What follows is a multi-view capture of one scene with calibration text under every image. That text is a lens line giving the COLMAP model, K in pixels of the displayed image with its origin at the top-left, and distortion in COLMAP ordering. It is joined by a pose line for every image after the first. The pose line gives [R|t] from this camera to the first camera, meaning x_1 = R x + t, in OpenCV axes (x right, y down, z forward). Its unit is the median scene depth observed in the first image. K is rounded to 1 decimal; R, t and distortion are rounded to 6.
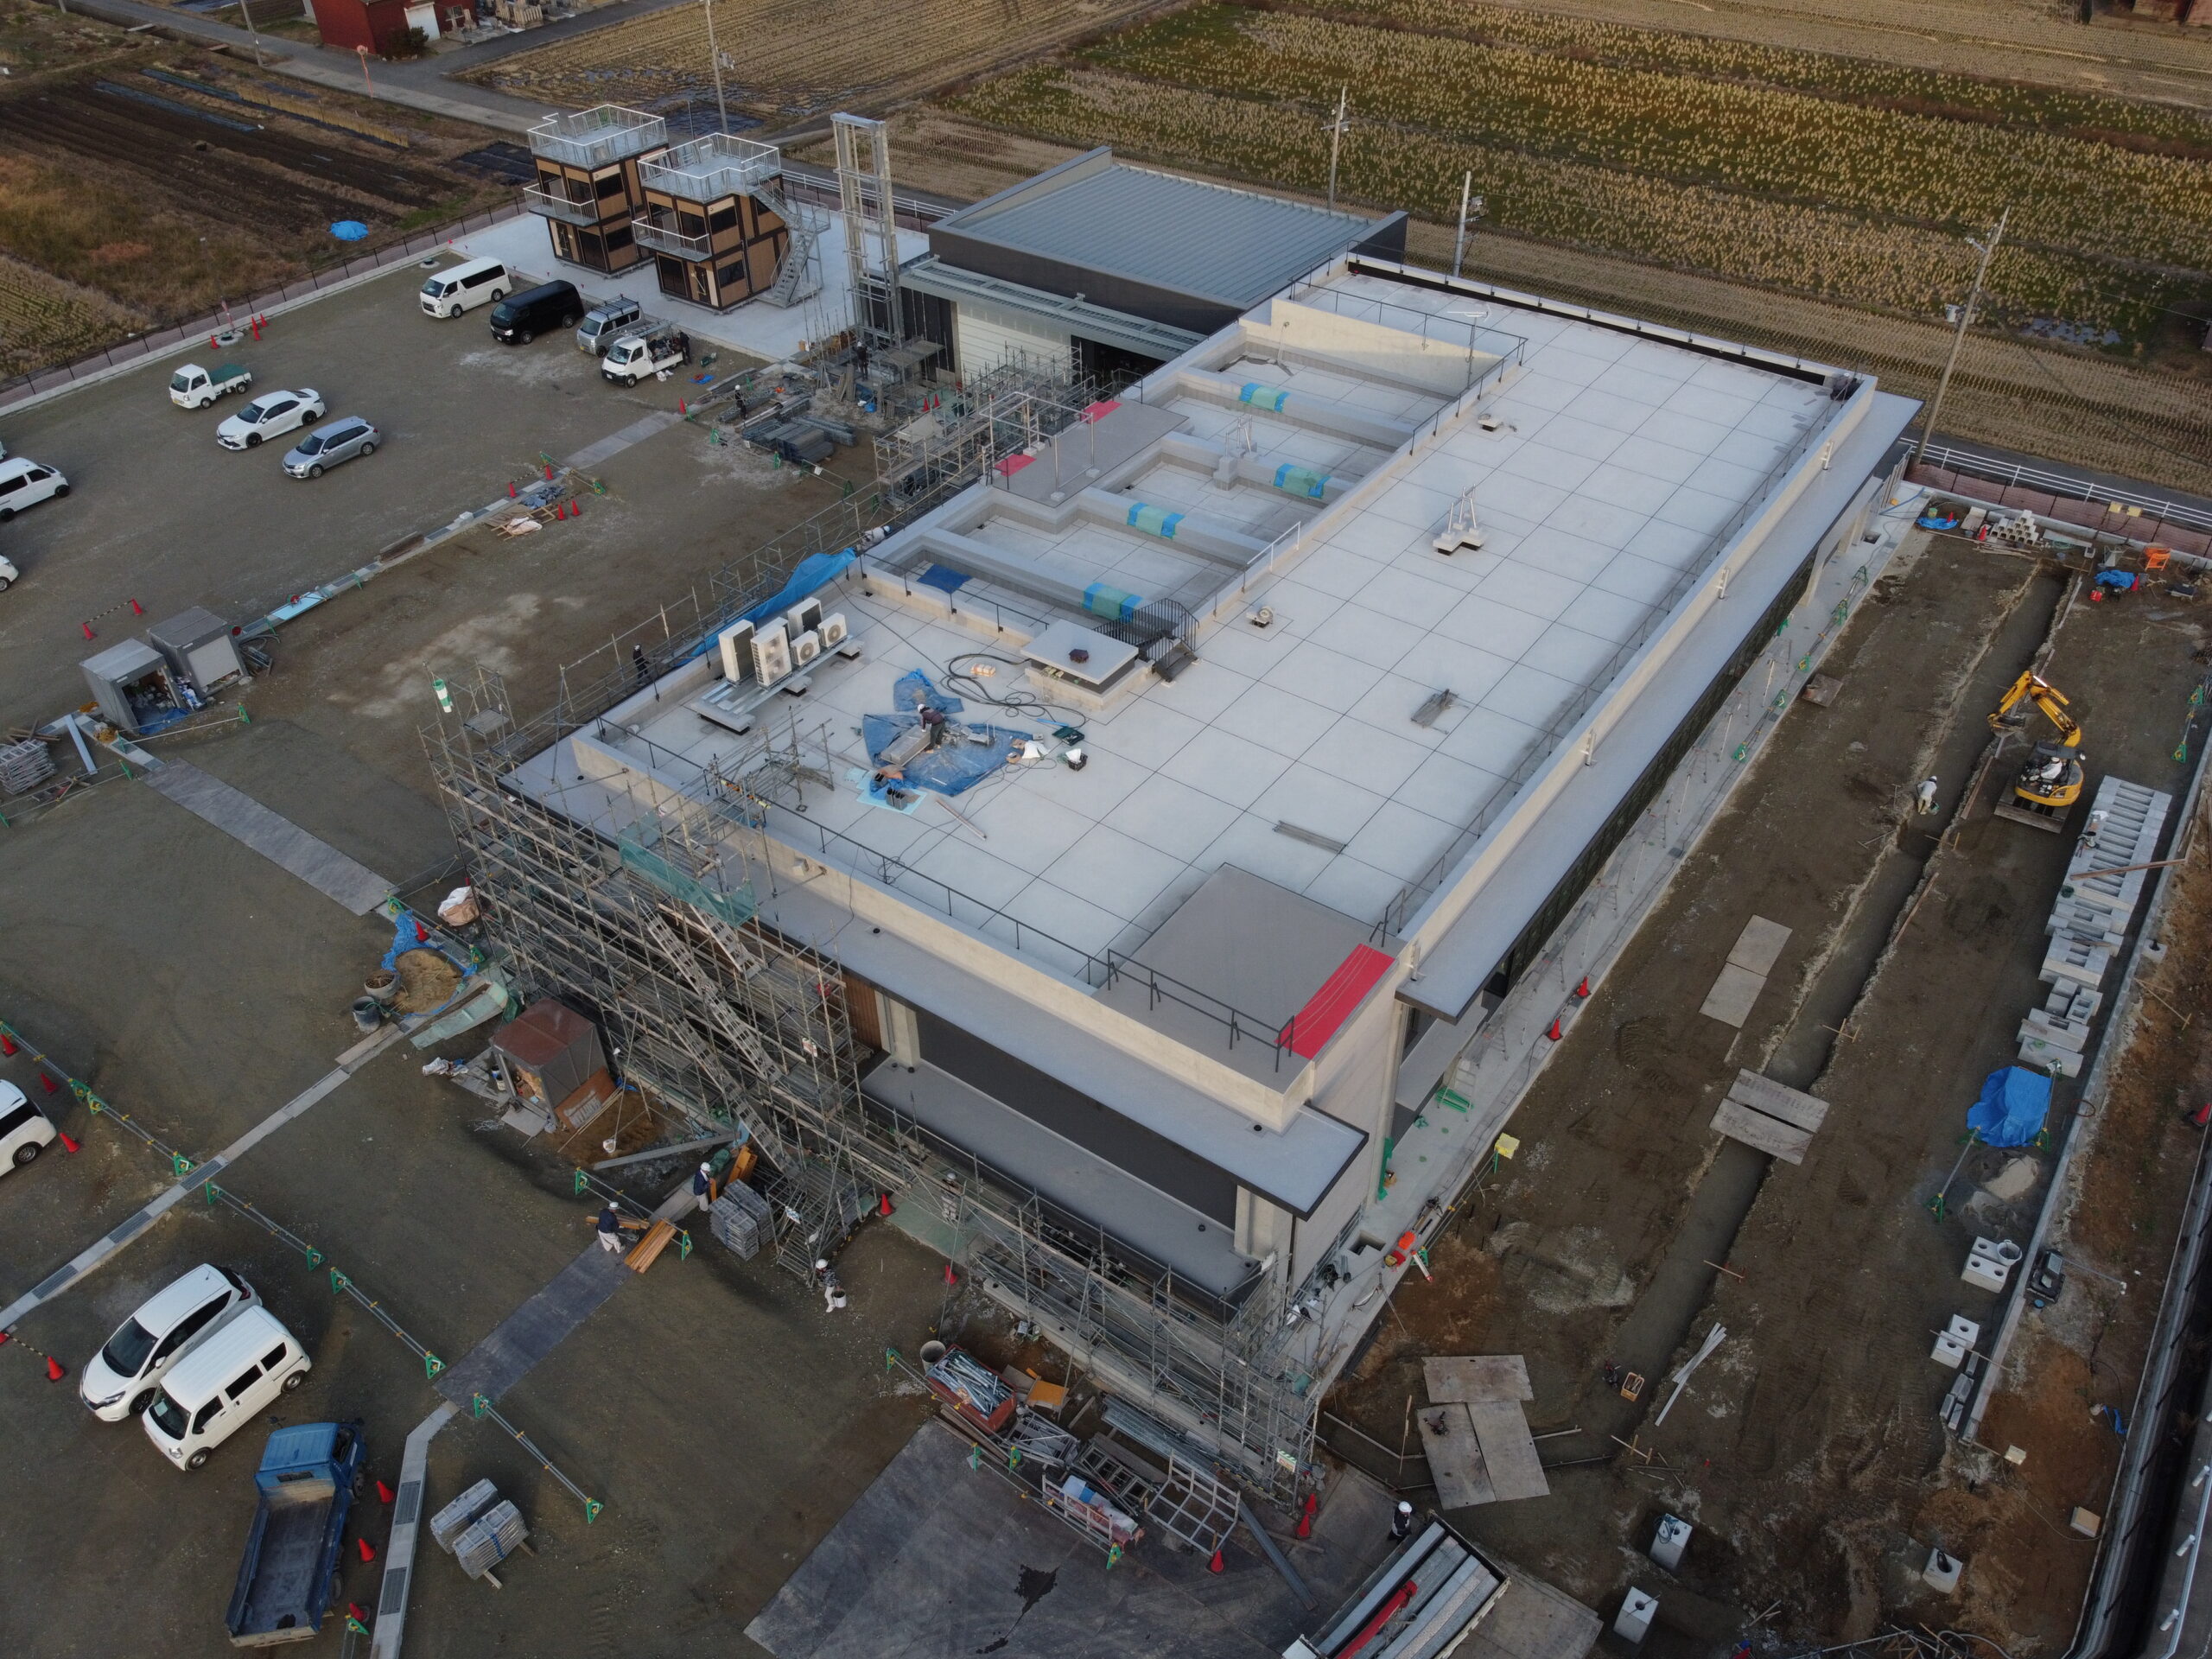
lens RADIAL K [[1680.5, 0, 1109.5], [0, 1680.5, 823.3], [0, 0, 1]] dist [-0.004174, -0.000304]
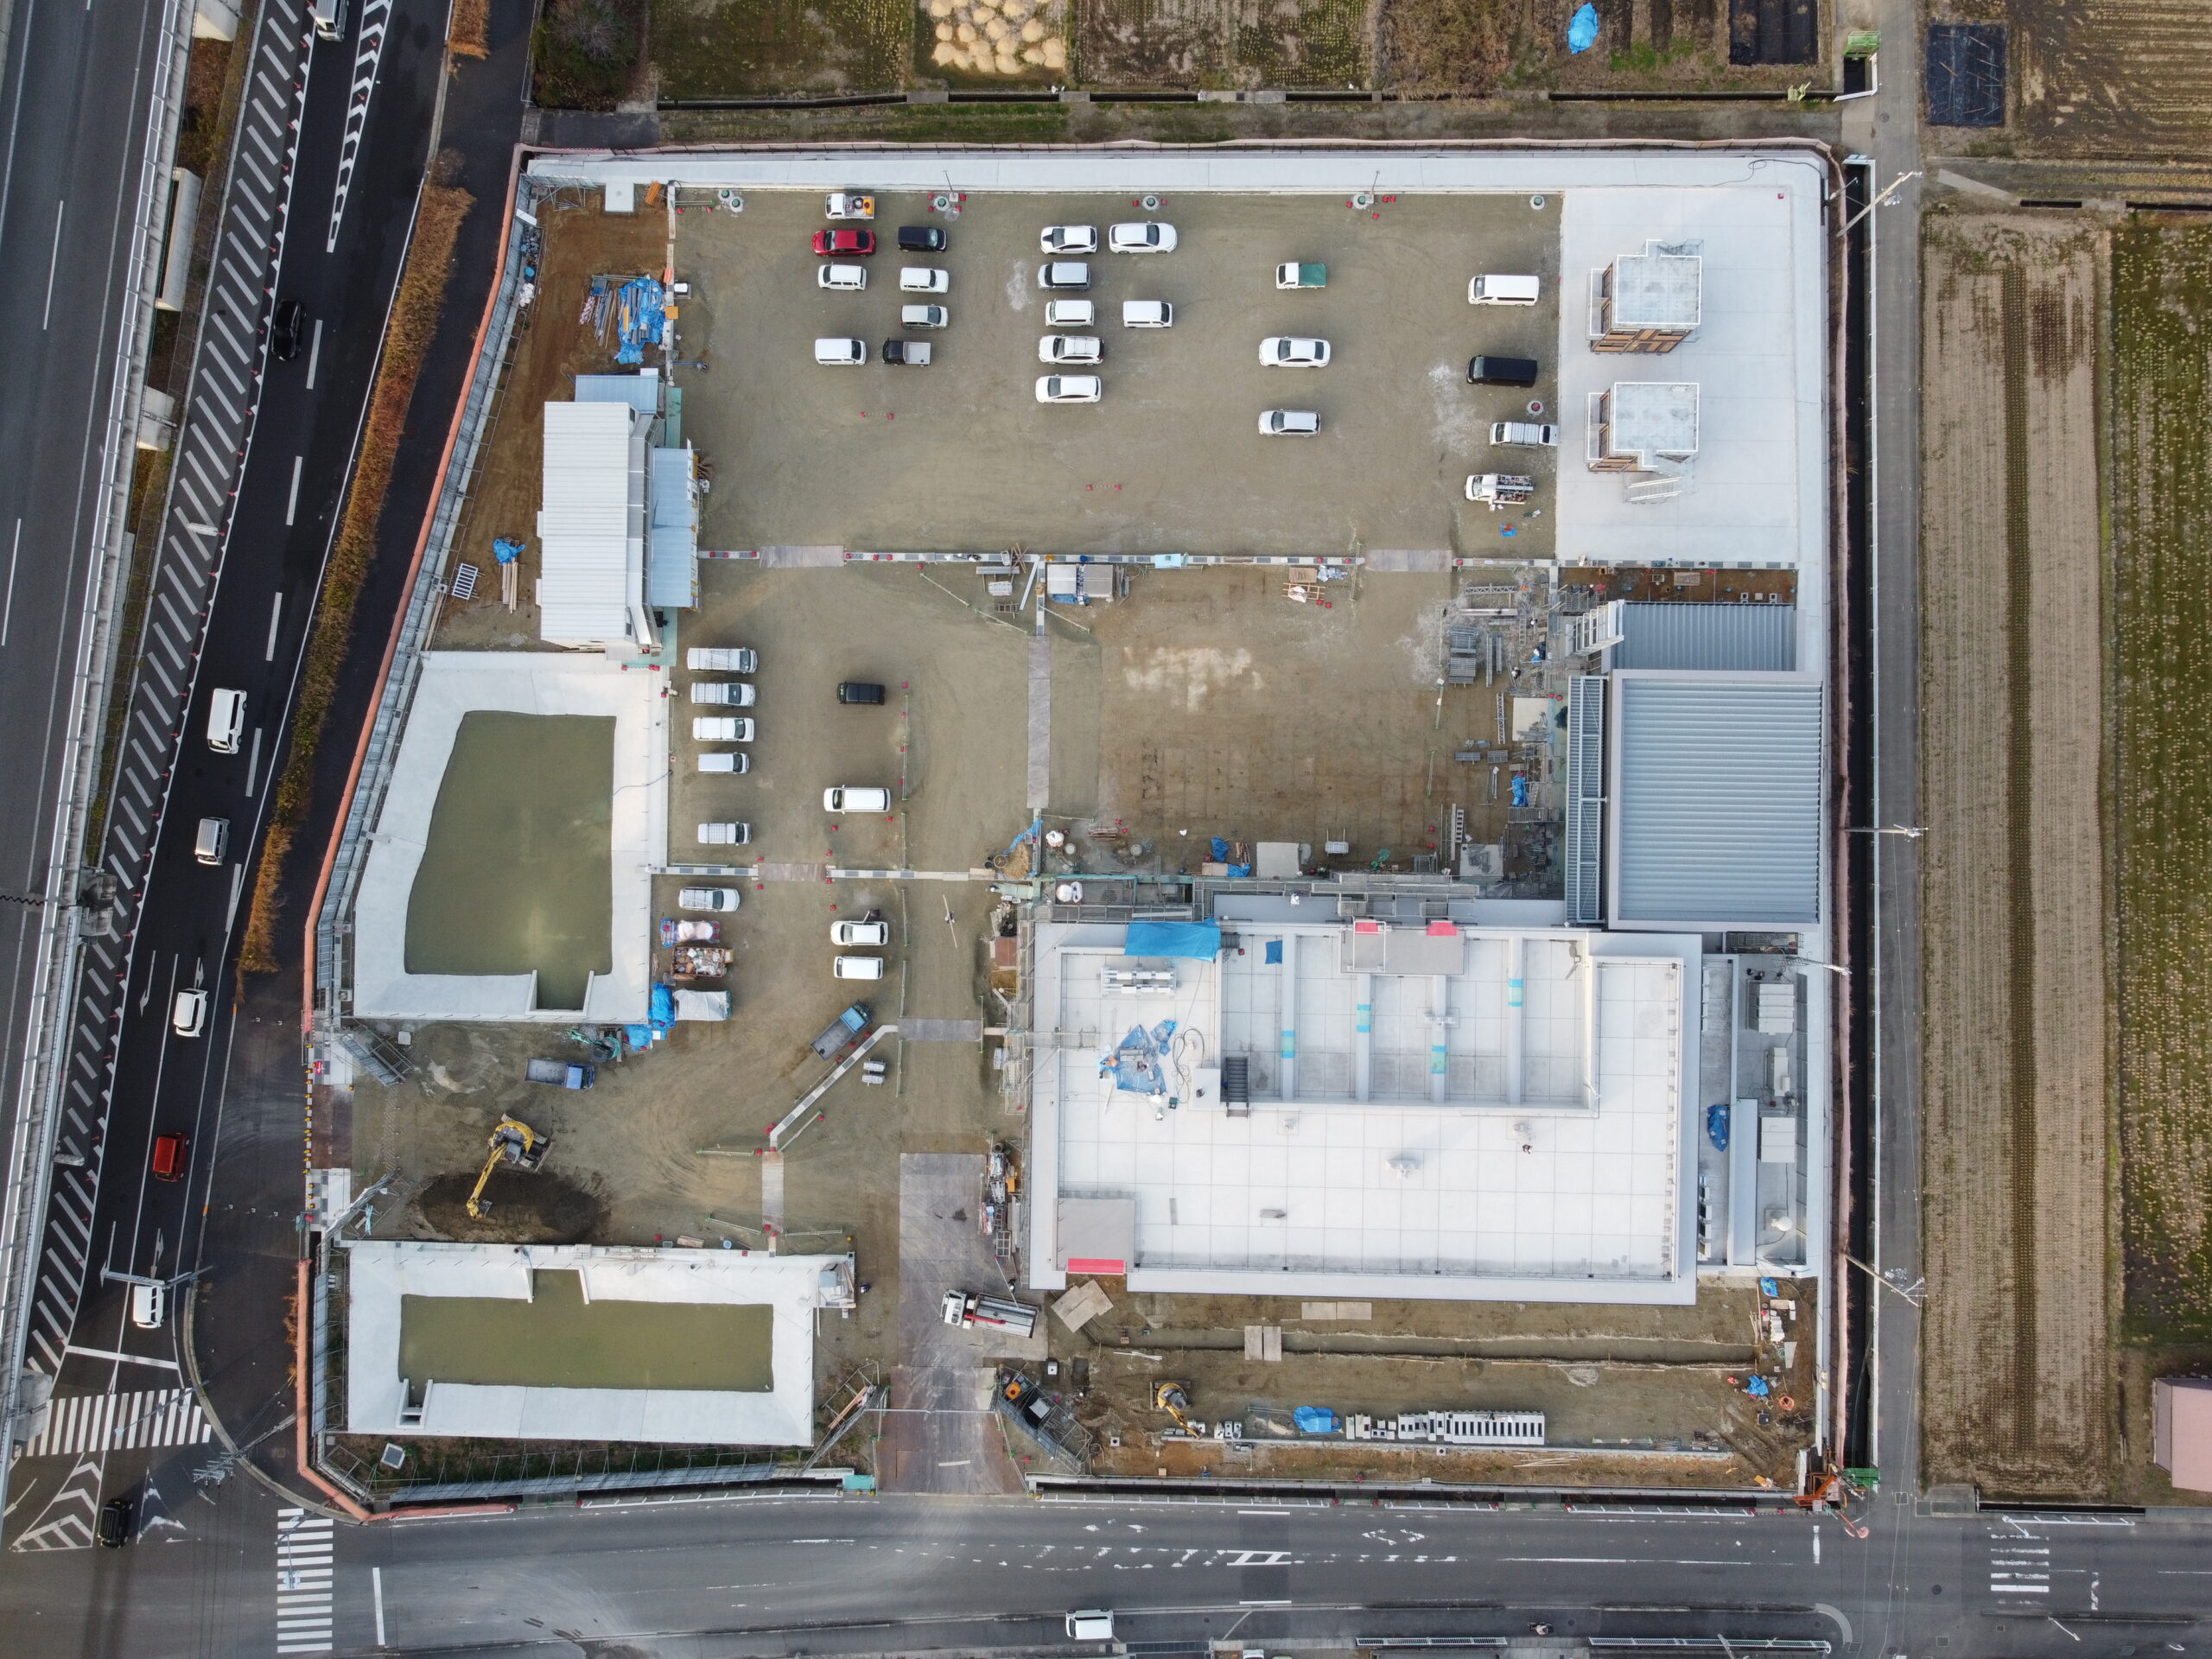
lens RADIAL K [[1680.5, 0, 1112.7], [0, 1680.5, 832.6], [0, 0, 1]] dist [-0.004174, -0.000304]
pose [[0.565345, 0.824823, -0.007195, -0.216697], [-0.506078, 0.353734, 0.786612, -1.178047], [0.651361, -0.441066, 0.617406, -0.240243]]
